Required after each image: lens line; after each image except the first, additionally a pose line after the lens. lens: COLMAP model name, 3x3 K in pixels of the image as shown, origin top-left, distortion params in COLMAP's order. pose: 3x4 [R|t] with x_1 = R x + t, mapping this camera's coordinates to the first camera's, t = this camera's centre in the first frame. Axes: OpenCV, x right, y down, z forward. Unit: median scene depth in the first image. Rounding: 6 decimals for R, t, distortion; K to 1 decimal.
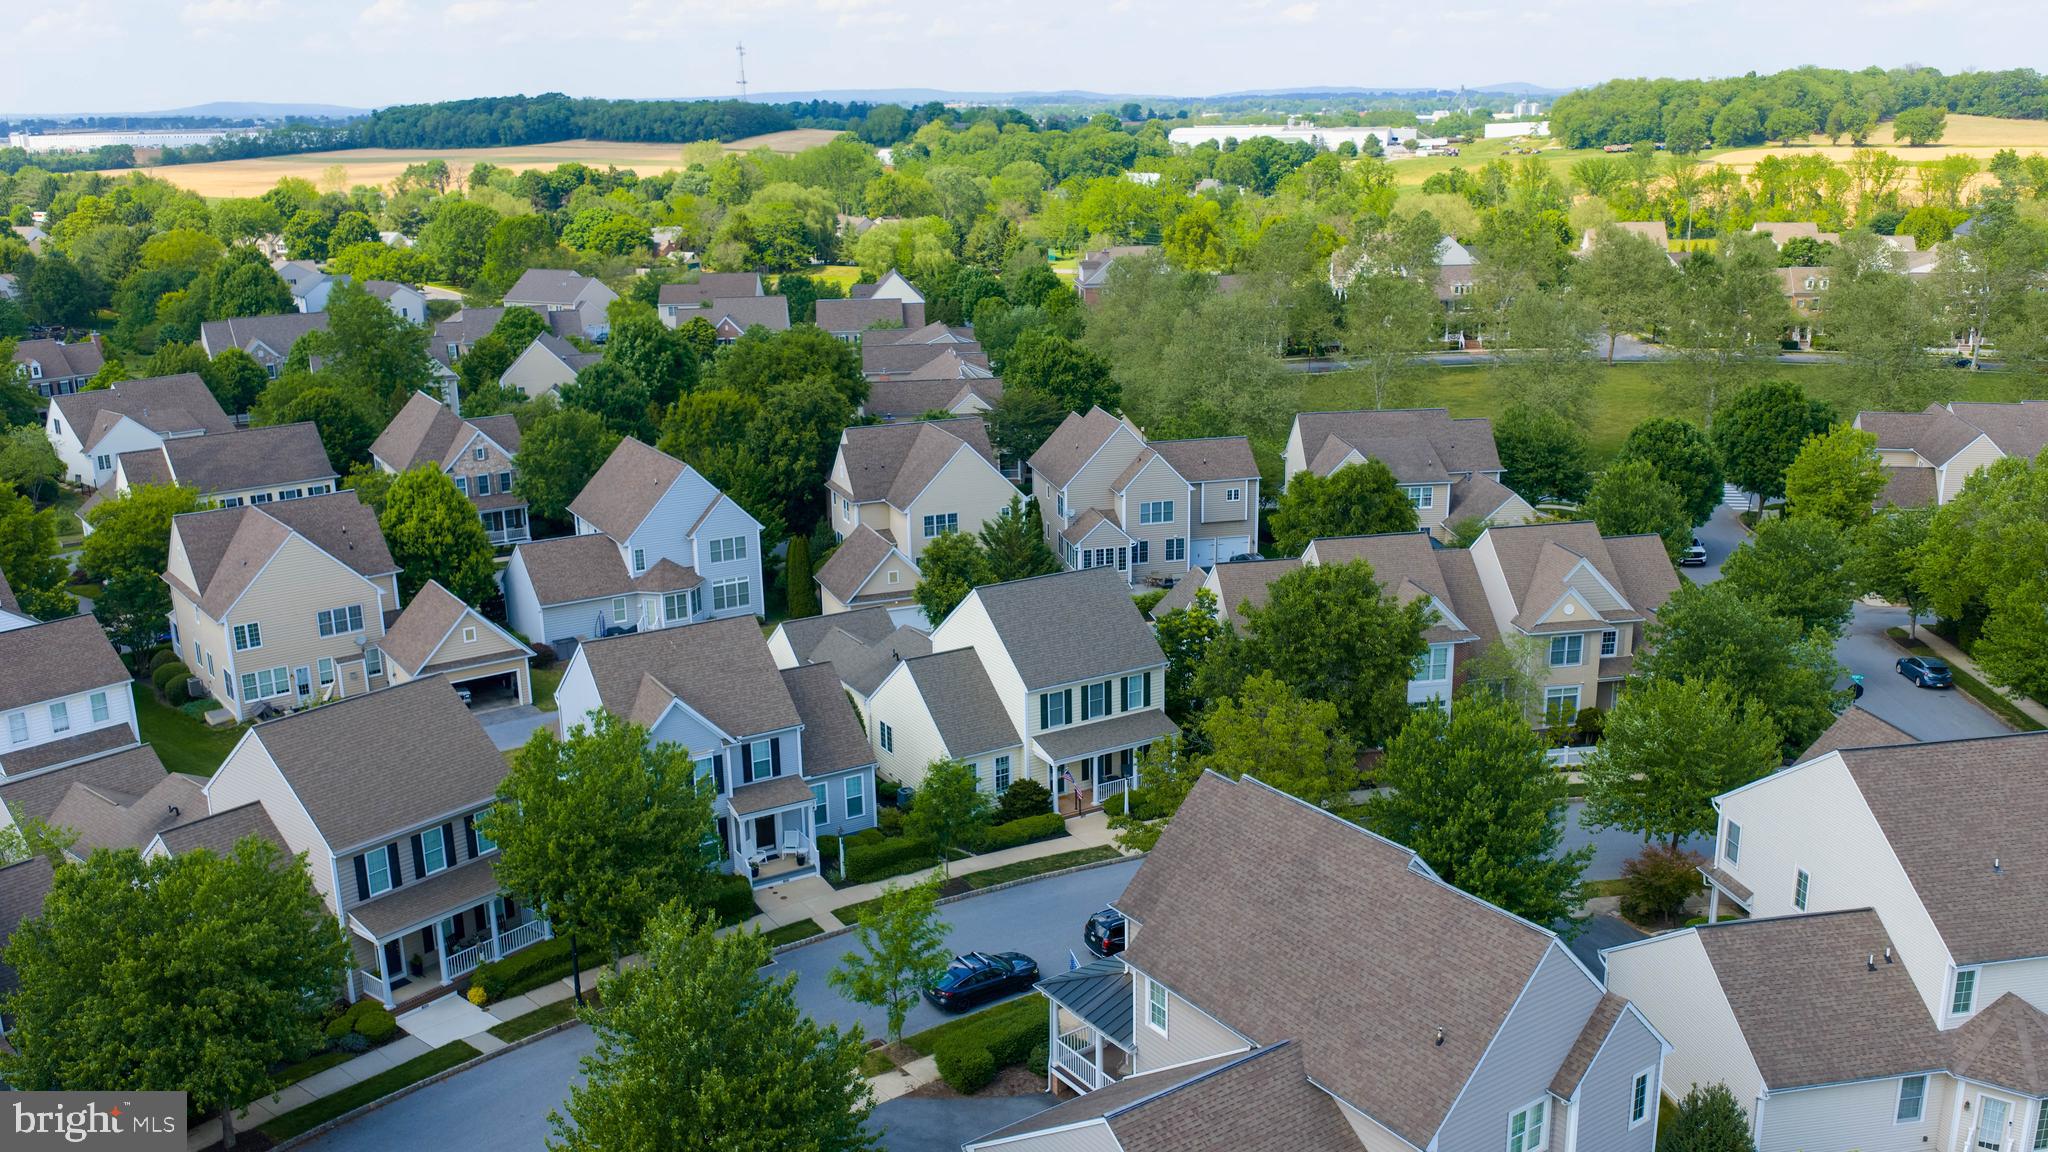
lens RADIAL K [[1704.6, 0, 1029.0], [0, 1704.6, 585.2], [0, 0, 1]] dist [0.002268, -0.011889]
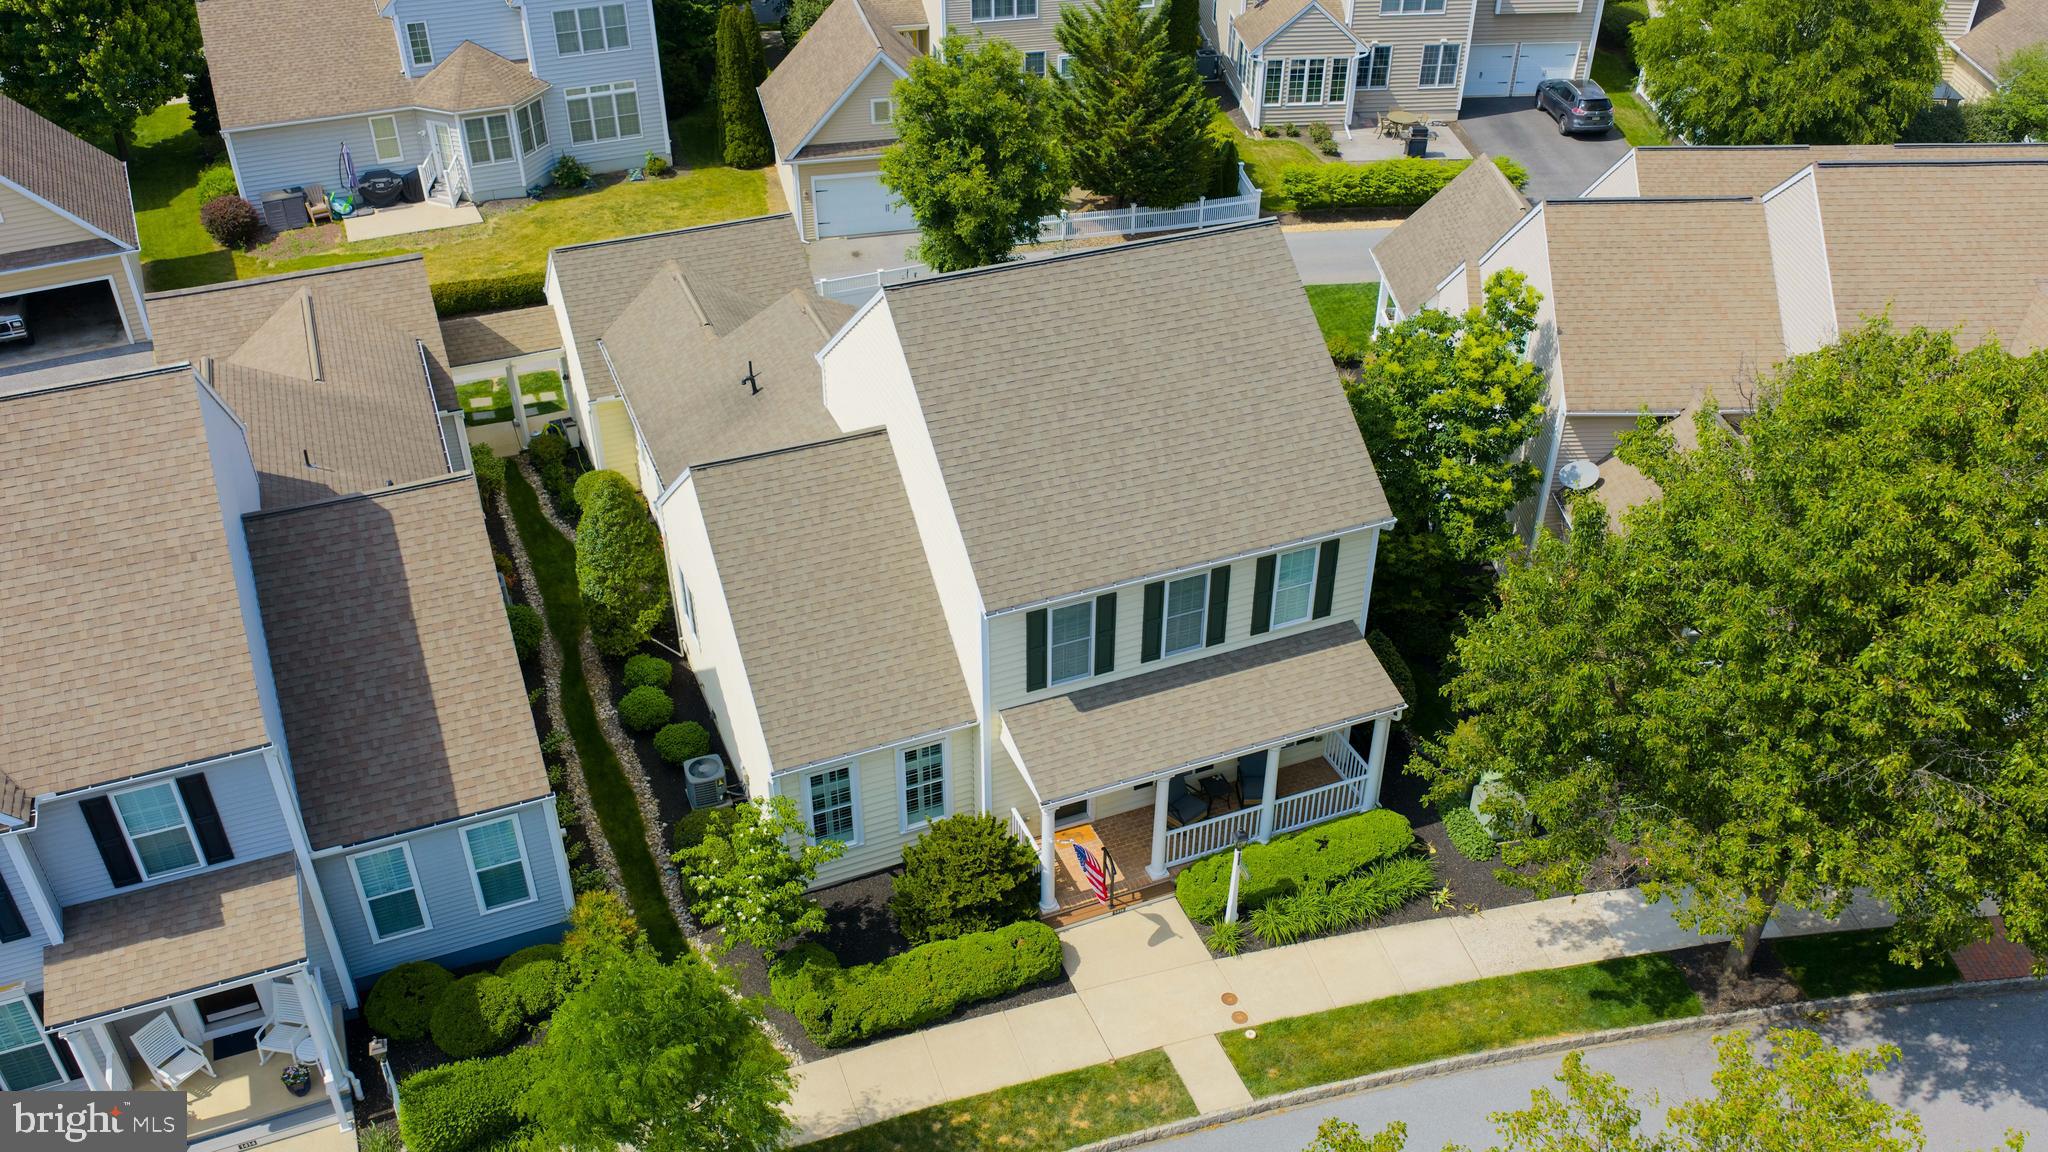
lens RADIAL K [[1704.6, 0, 1029.0], [0, 1704.6, 585.2], [0, 0, 1]] dist [0.002268, -0.011889]
pose [[0.989888, 0.097006, -0.103499, 0.032139], [-0.056640, 0.939230, 0.338584, -0.047314], [0.130054, -0.329298, 0.935227, 0.473528]]
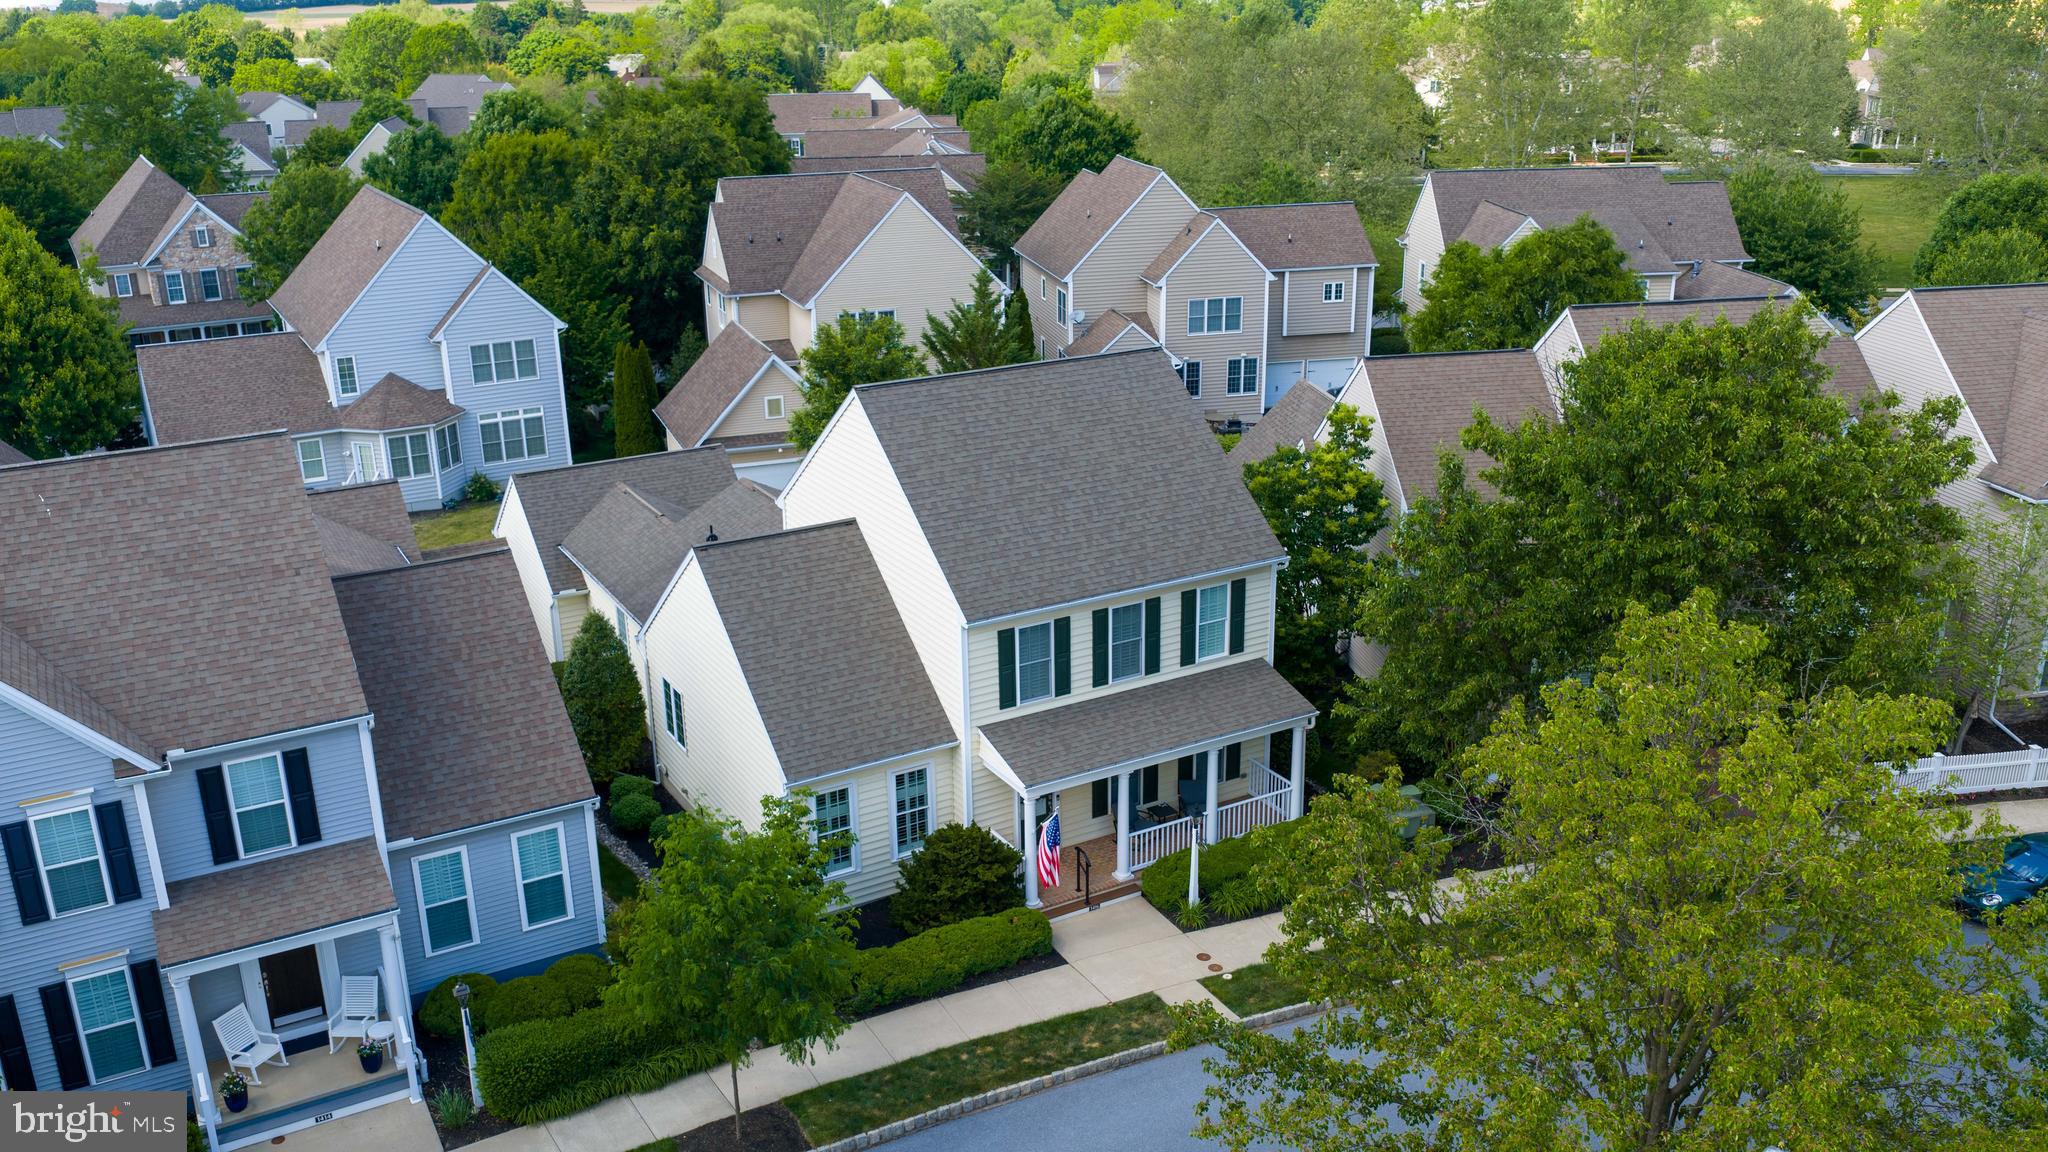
lens RADIAL K [[1704.6, 0, 1029.0], [0, 1704.6, 585.2], [0, 0, 1]] dist [0.002268, -0.011889]
pose [[0.999958, 0.006632, -0.006403, 0.012442], [-0.006197, 0.997820, 0.065705, 0.017456], [0.006825, -0.065662, 0.997819, 0.409567]]
